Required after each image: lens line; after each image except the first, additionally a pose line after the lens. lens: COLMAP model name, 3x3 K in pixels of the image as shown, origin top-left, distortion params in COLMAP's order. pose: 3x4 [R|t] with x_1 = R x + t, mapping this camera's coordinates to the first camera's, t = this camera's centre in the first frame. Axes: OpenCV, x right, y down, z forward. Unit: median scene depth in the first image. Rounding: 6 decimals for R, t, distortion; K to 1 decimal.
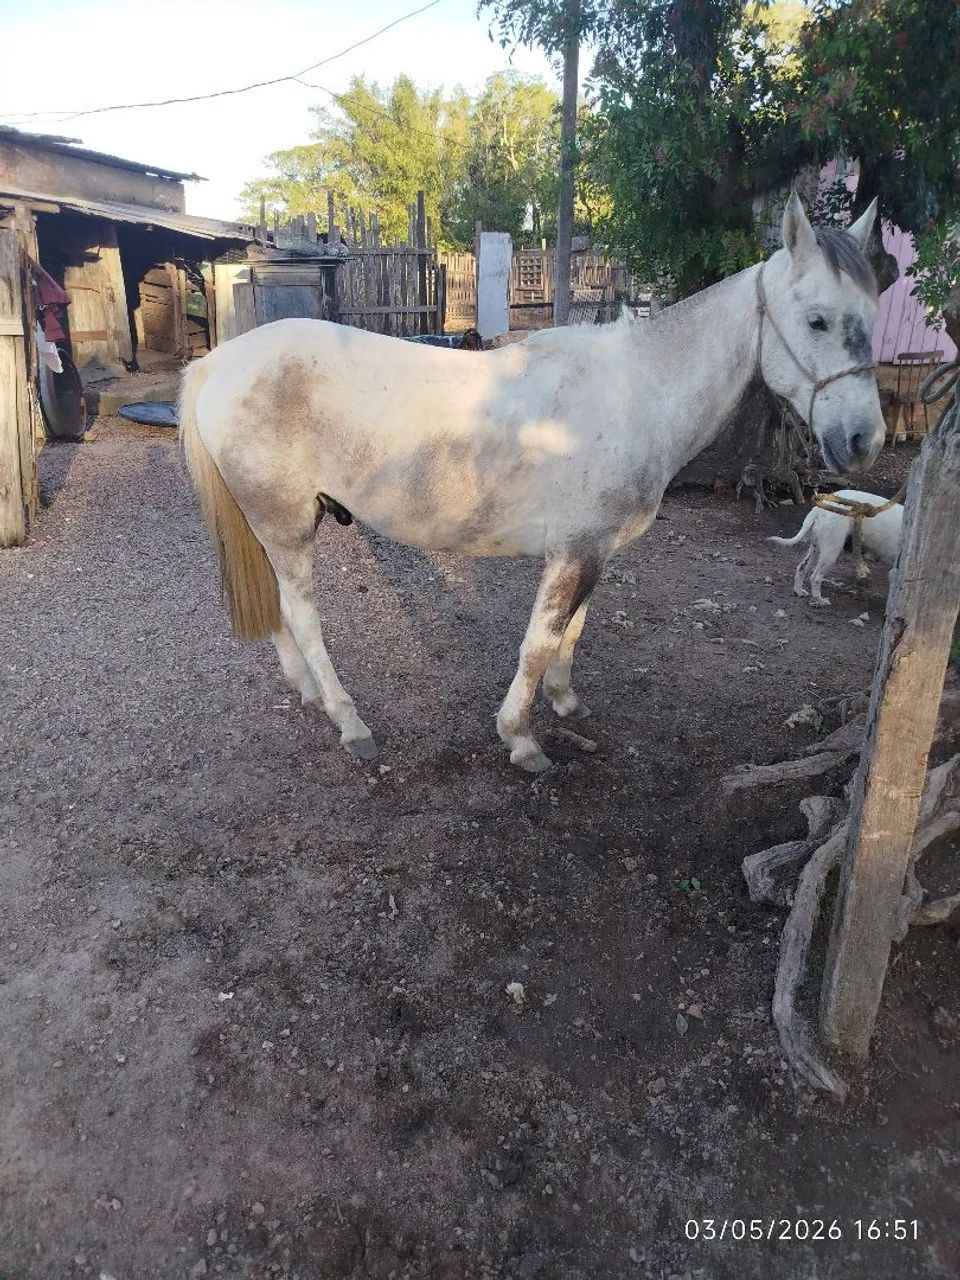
lens RADIAL K [[890.0, 0, 480.0], [0, 890.0, 640.0], [0, 0, 1]] dist [0.041440, -0.040209]
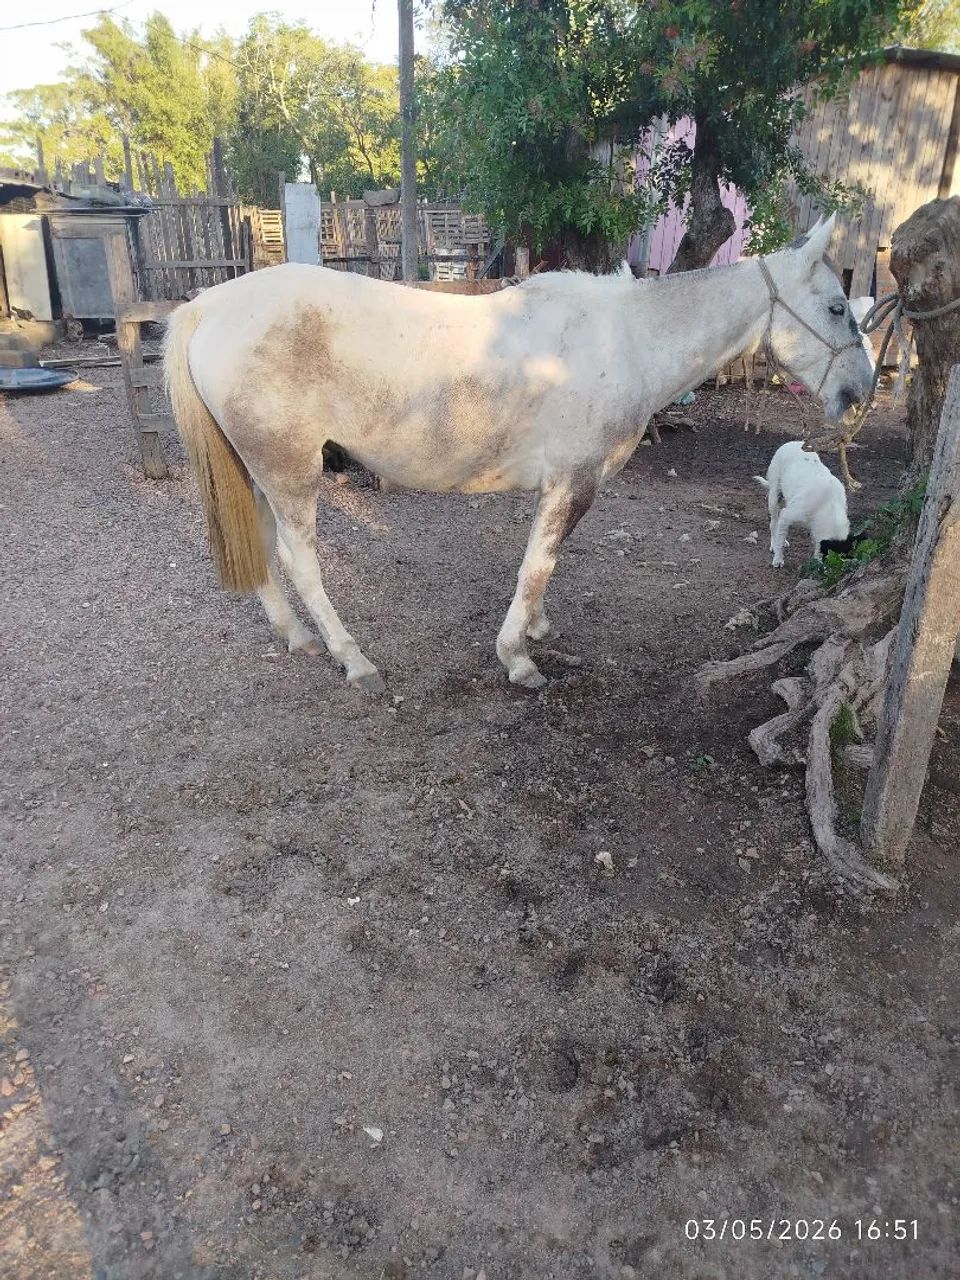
lens RADIAL K [[897.3, 0, 462.3], [0, 897.3, 632.8], [0, 0, 1]] dist [0.071552, -0.069968]
pose [[0.973677, -0.088468, 0.210063, -0.256289], [0.082218, 0.995877, 0.038320, 0.032215], [-0.212587, -0.020040, 0.976937, -0.060720]]
